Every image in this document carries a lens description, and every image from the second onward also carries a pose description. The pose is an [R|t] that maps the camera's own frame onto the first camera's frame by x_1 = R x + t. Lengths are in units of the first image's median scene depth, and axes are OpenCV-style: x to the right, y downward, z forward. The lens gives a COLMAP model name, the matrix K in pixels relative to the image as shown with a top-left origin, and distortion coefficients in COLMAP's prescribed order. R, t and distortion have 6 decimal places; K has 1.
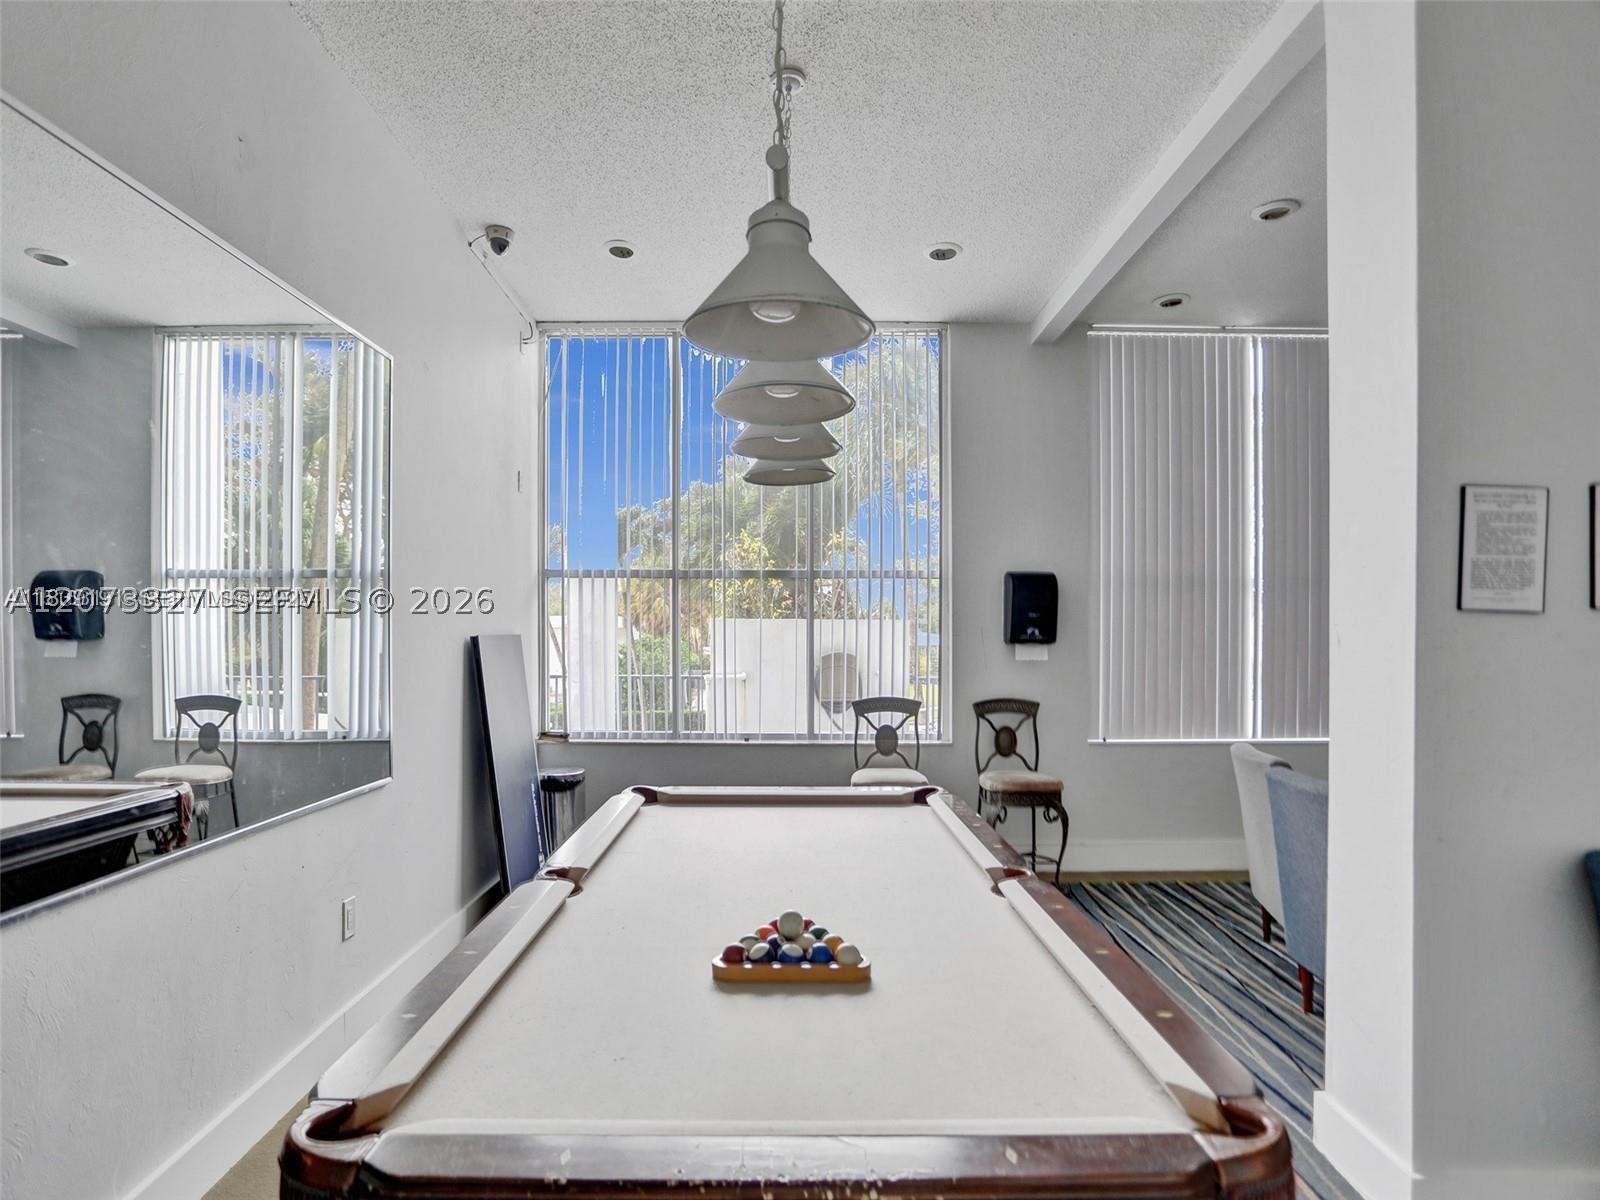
lens RADIAL K [[815.8, 0, 796.1], [0, 815.8, 648.0], [0, 0, 1]] dist [-0.051483, -0.000226]
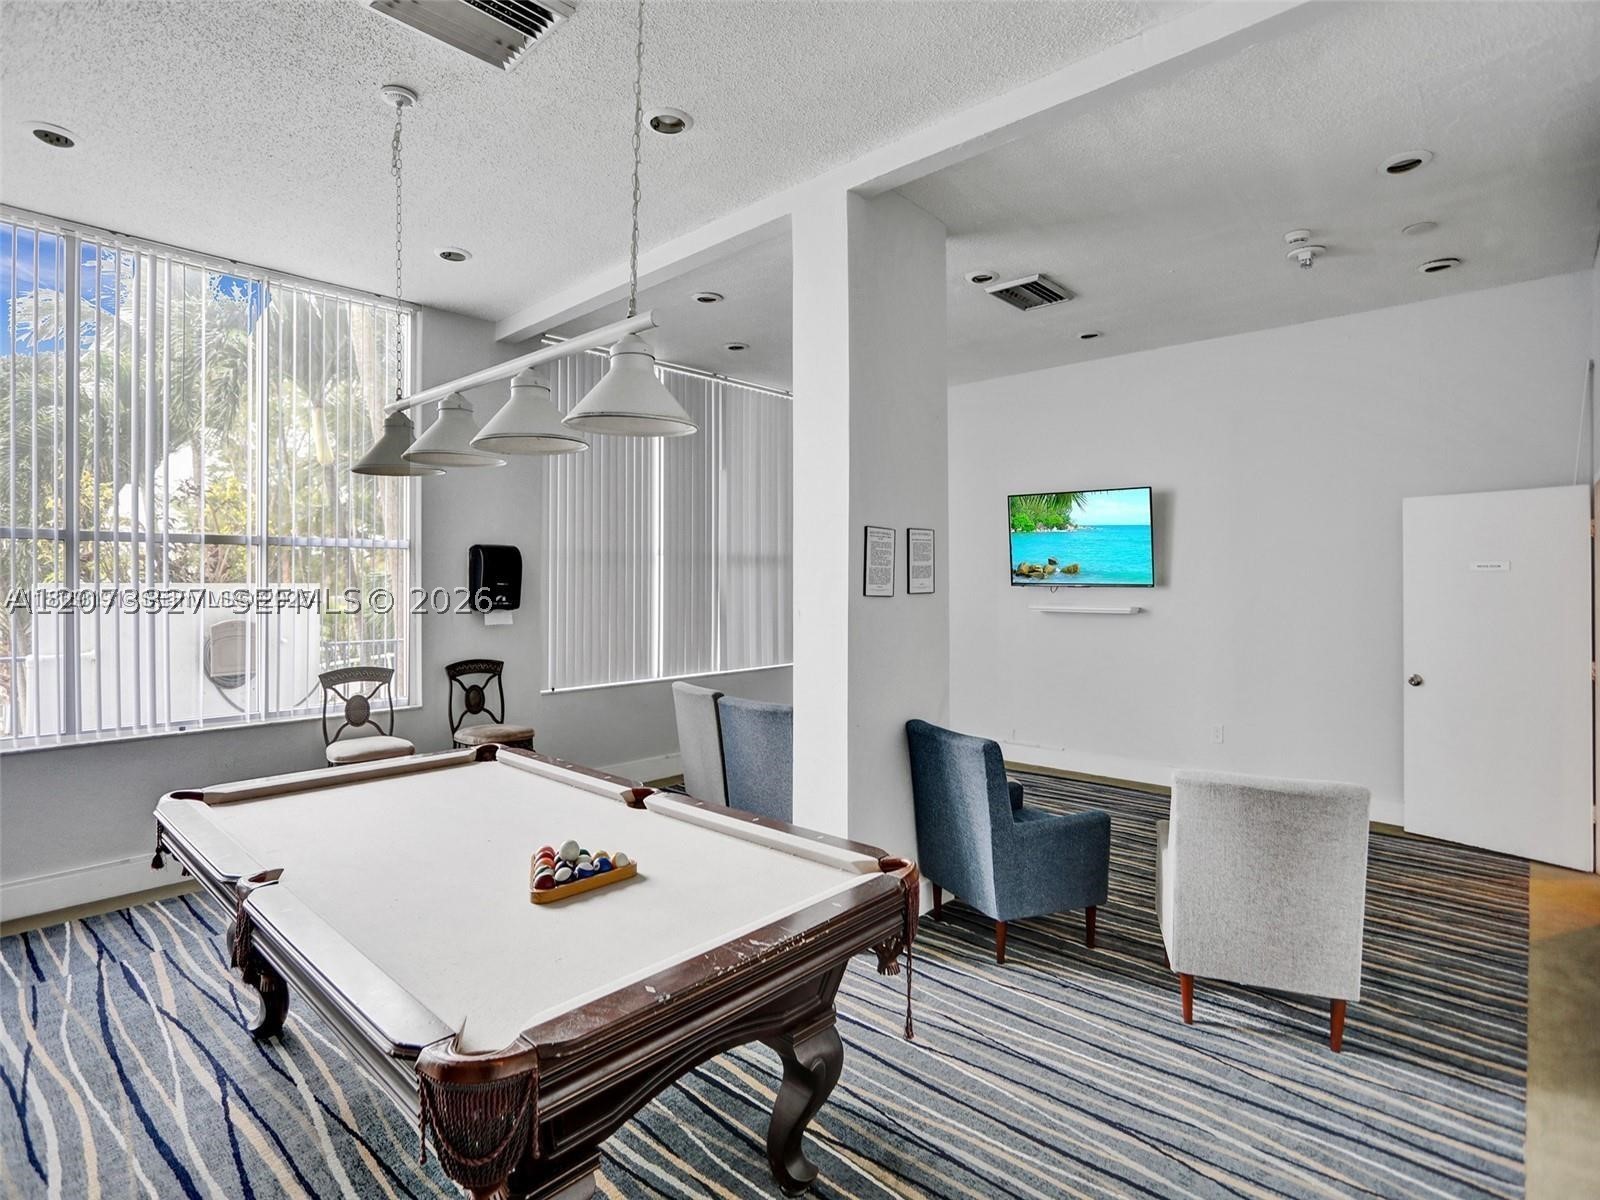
lens RADIAL K [[798.7, 0, 795.7], [0, 798.7, 583.4], [0, 0, 1]] dist [-0.002613, -0.000607]
pose [[0.688241, -0.002225, 0.725479, -0.226330], [0.012532, 0.999883, -0.008822, -0.026410], [-0.725374, 0.015163, 0.688188, -0.056770]]
